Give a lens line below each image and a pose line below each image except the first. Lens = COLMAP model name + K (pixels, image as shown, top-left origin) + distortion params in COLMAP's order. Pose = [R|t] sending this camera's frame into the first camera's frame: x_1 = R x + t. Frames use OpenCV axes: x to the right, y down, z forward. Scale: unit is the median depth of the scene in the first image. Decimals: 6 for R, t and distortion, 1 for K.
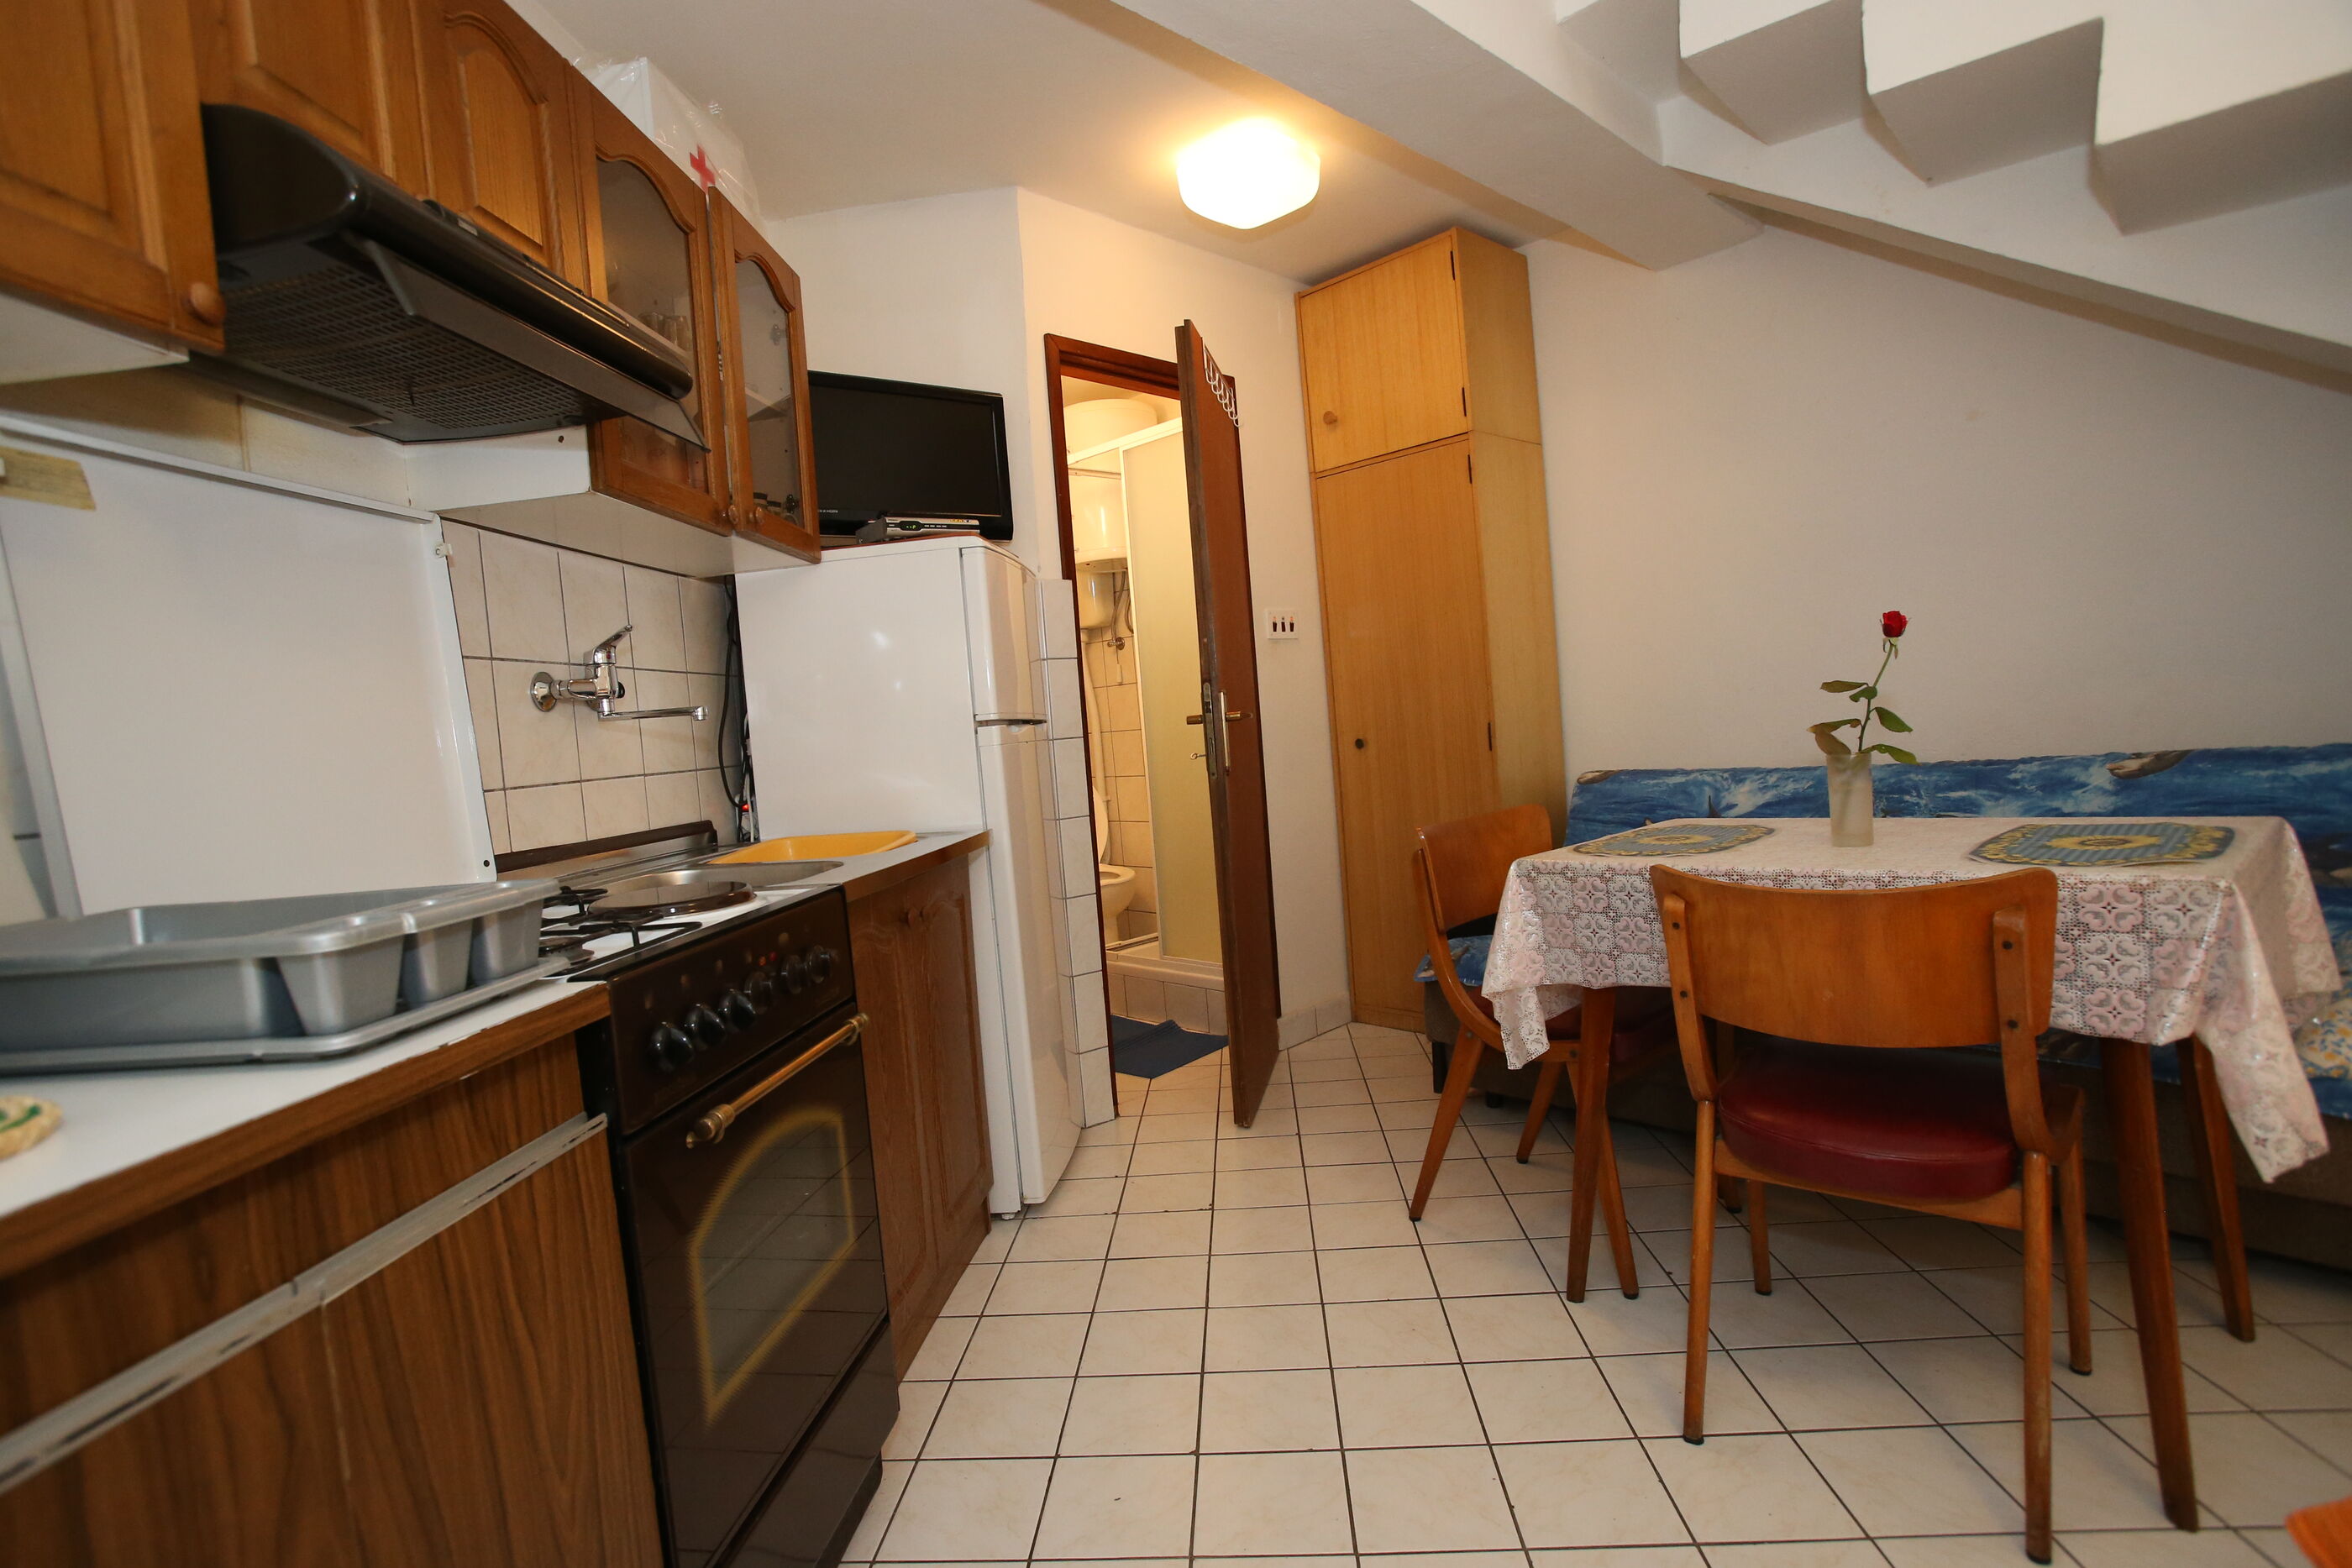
lens RADIAL K [[1135.6, 0, 1163.7], [0, 1135.6, 791.6], [0, 0, 1]] dist [-0.069226, 0.031618]
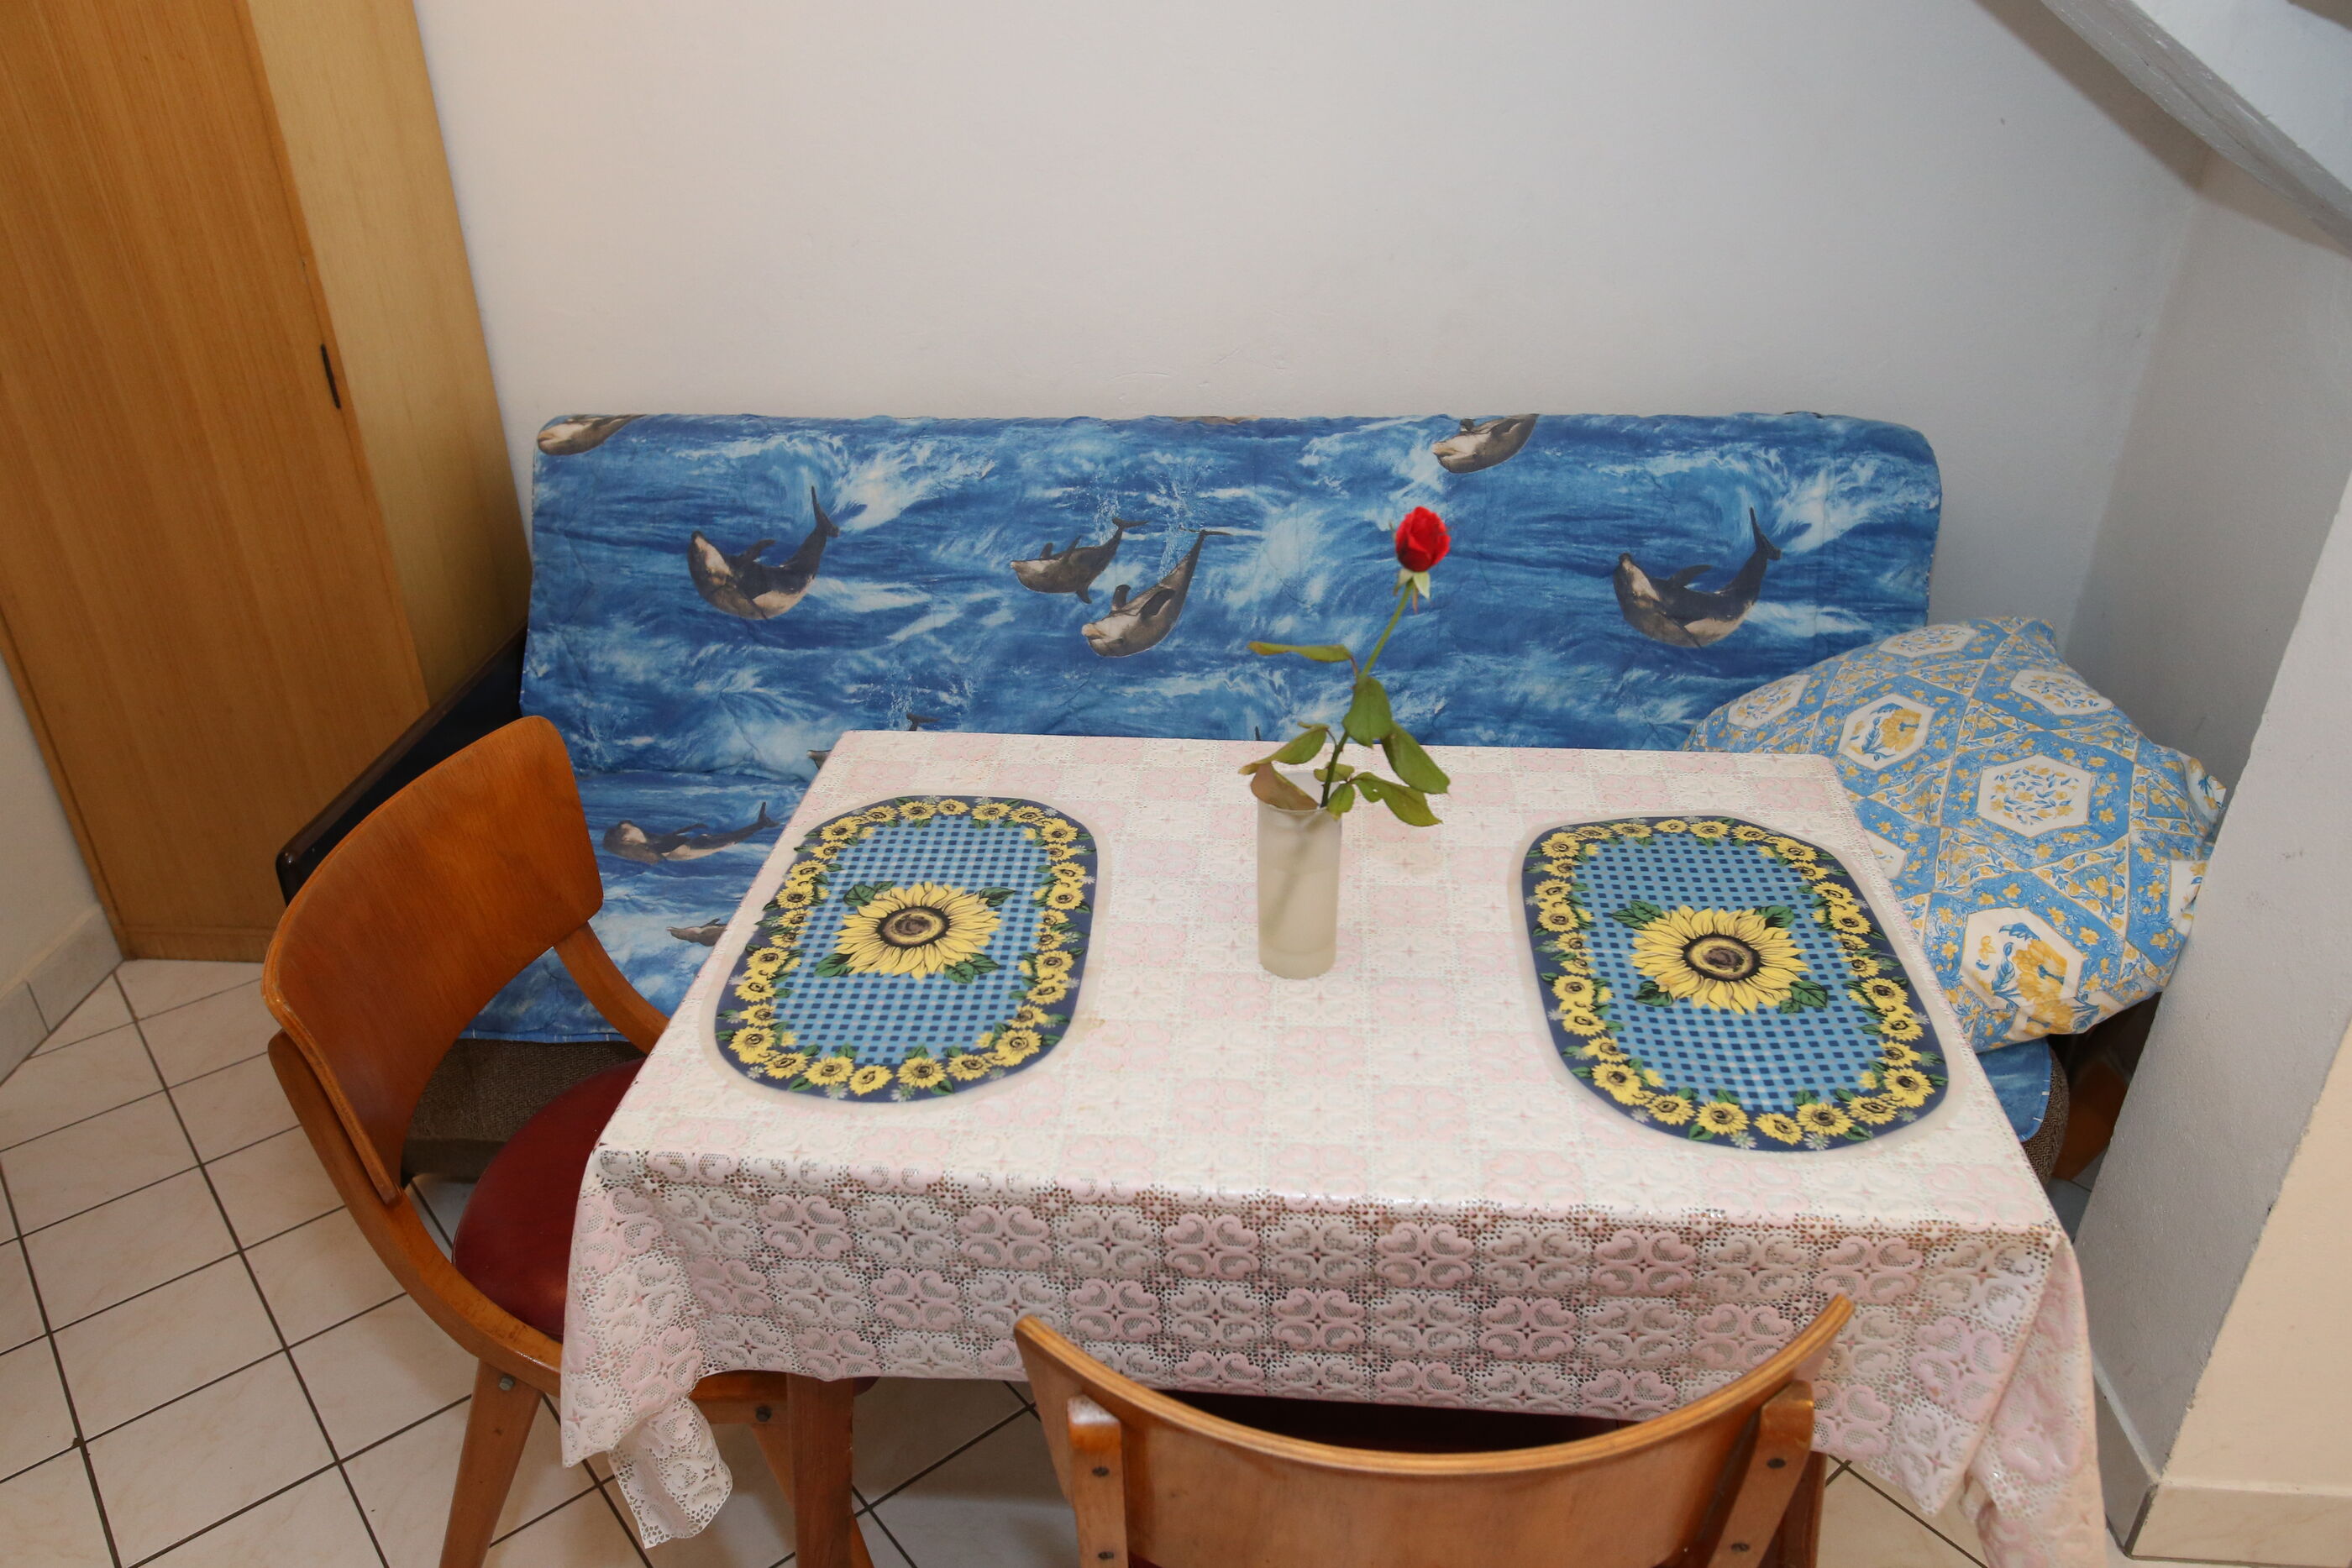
lens RADIAL K [[1692.3, 0, 1176.0], [0, 1692.3, 784.0], [0, 0, 1]] dist [-0.026199, 0.004657]
pose [[0.725048, -0.268523, 0.634193, 0.100705], [-0.004944, 0.918804, 0.394682, -0.228412], [-0.688681, -0.289299, 0.664850, 0.418271]]
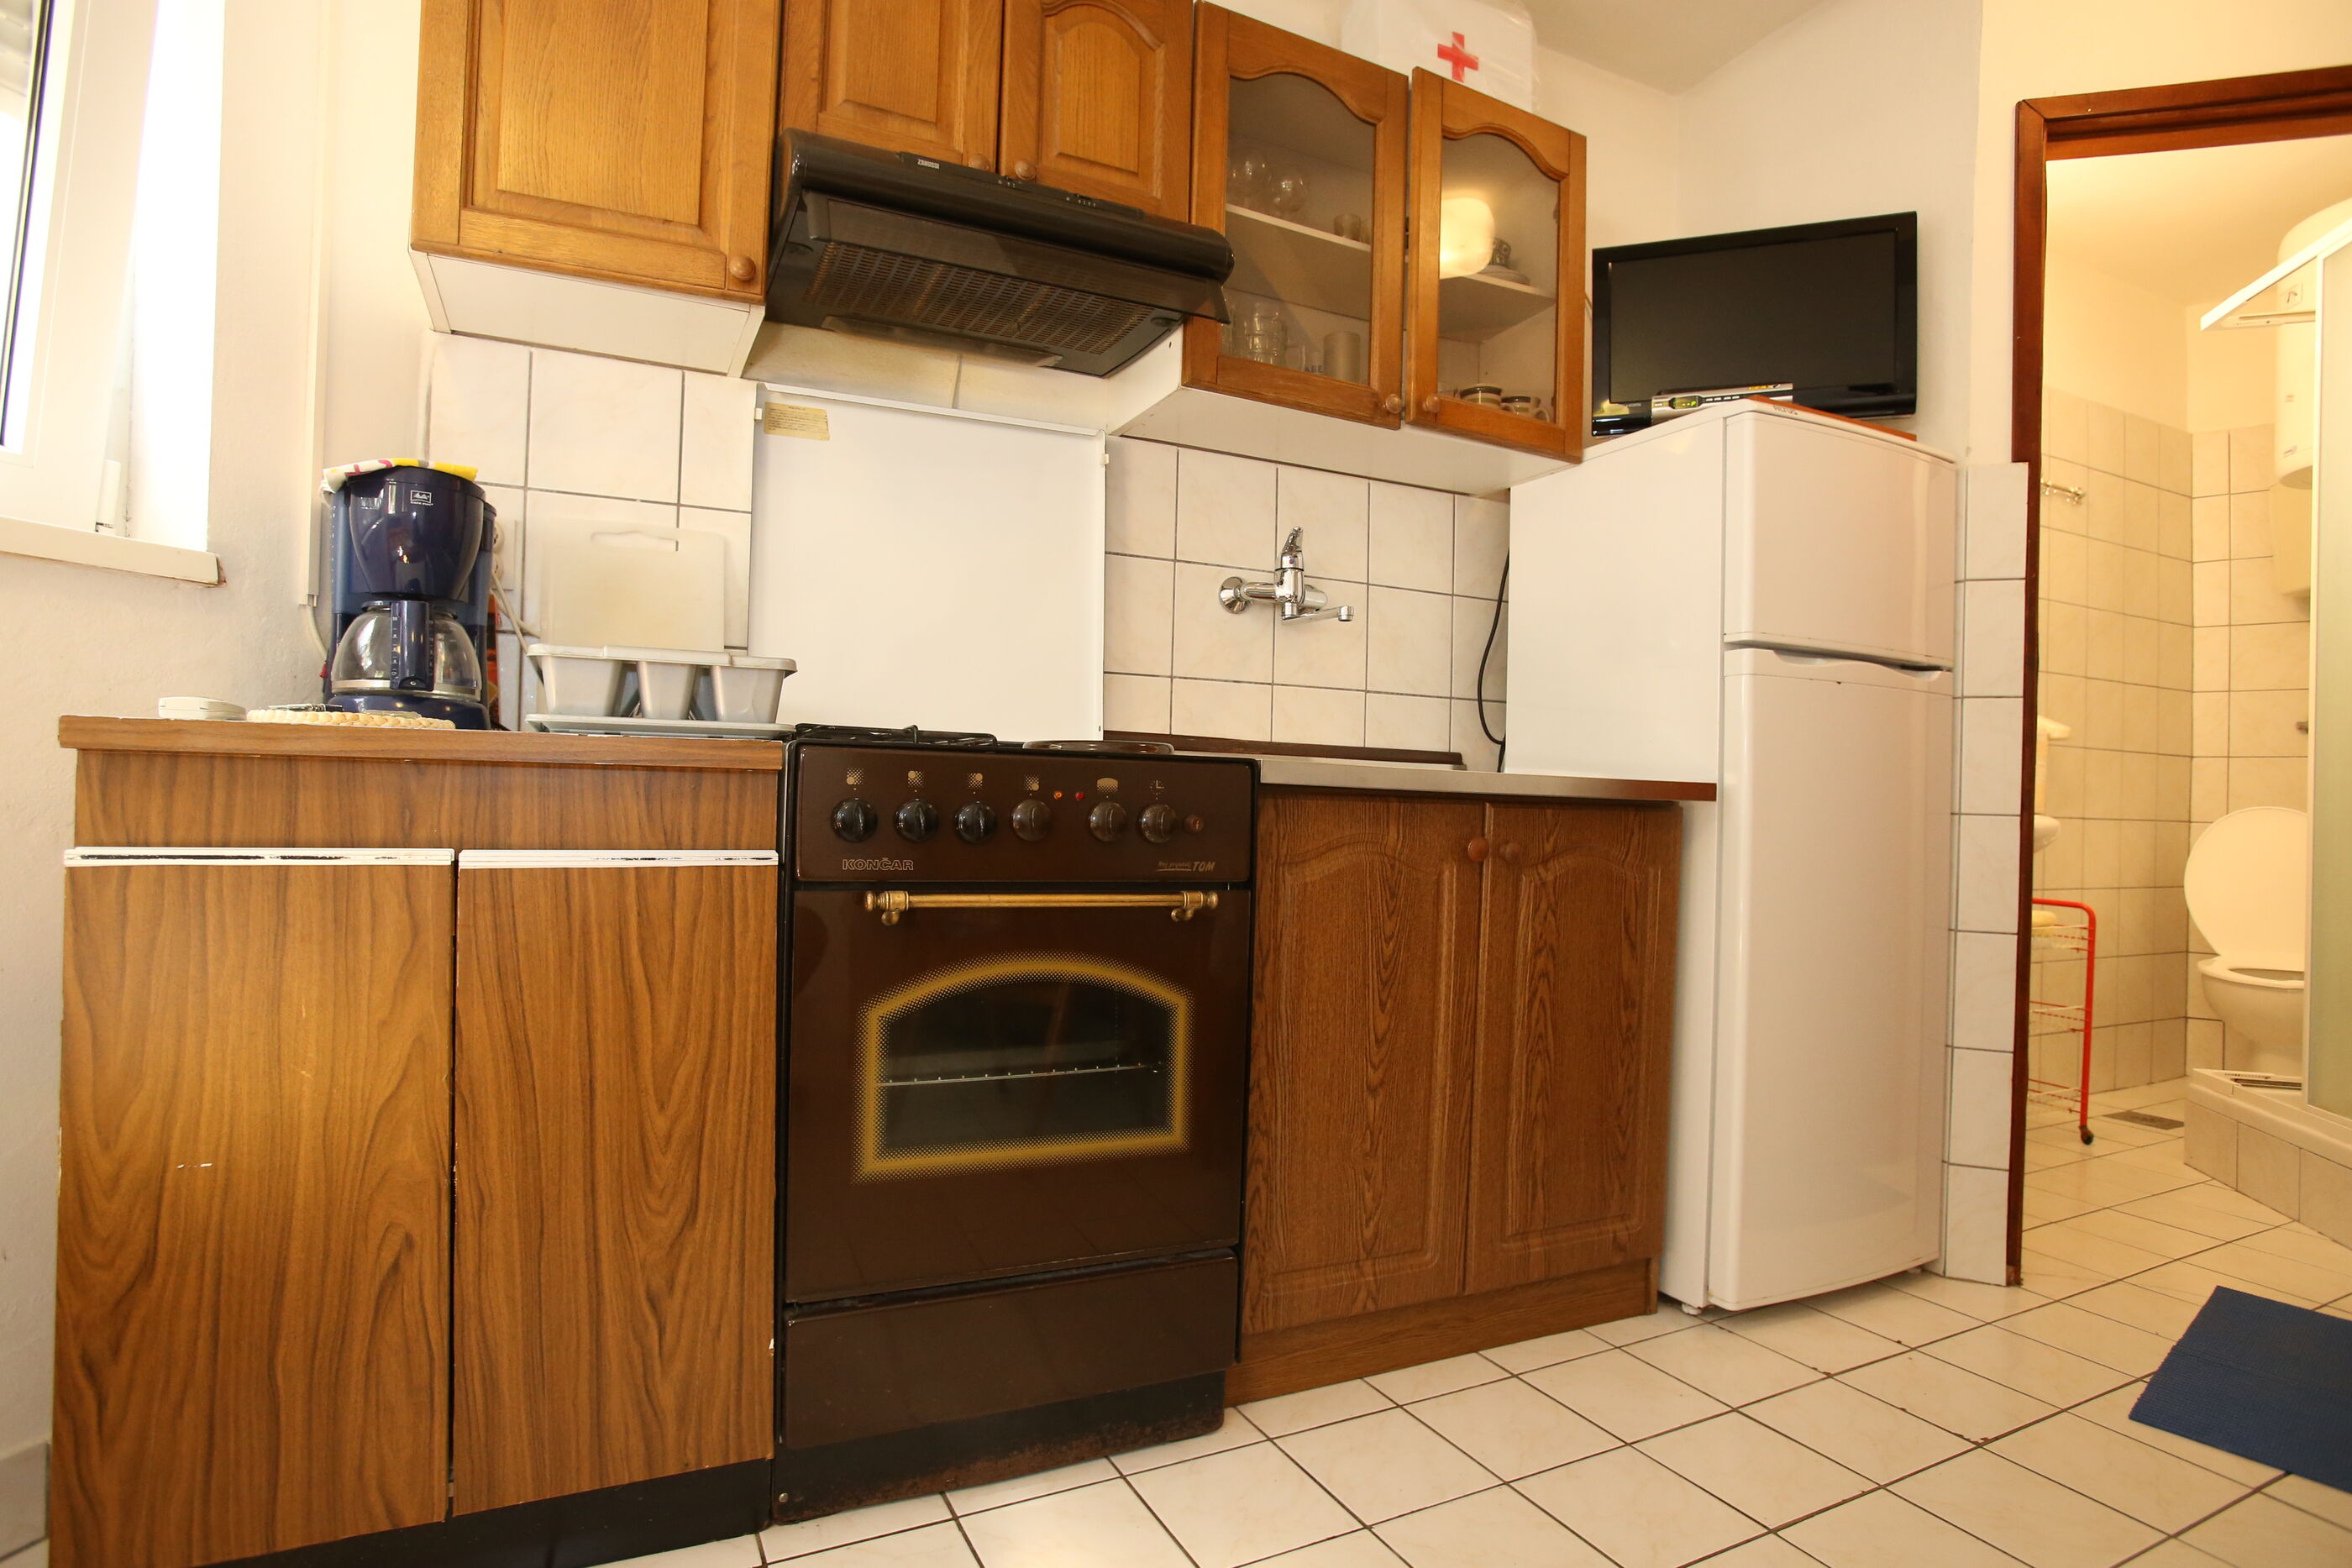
lens RADIAL K [[1206.3, 0, 1161.0], [0, 1206.3, 786.2], [0, 0, 1]] dist [-0.077123, 0.041926]
pose [[0.511019, 0.085391, -0.855318, 0.332204], [-0.116948, 0.992708, 0.029235, 0.054225], [0.851577, 0.085088, 0.517278, 0.279820]]
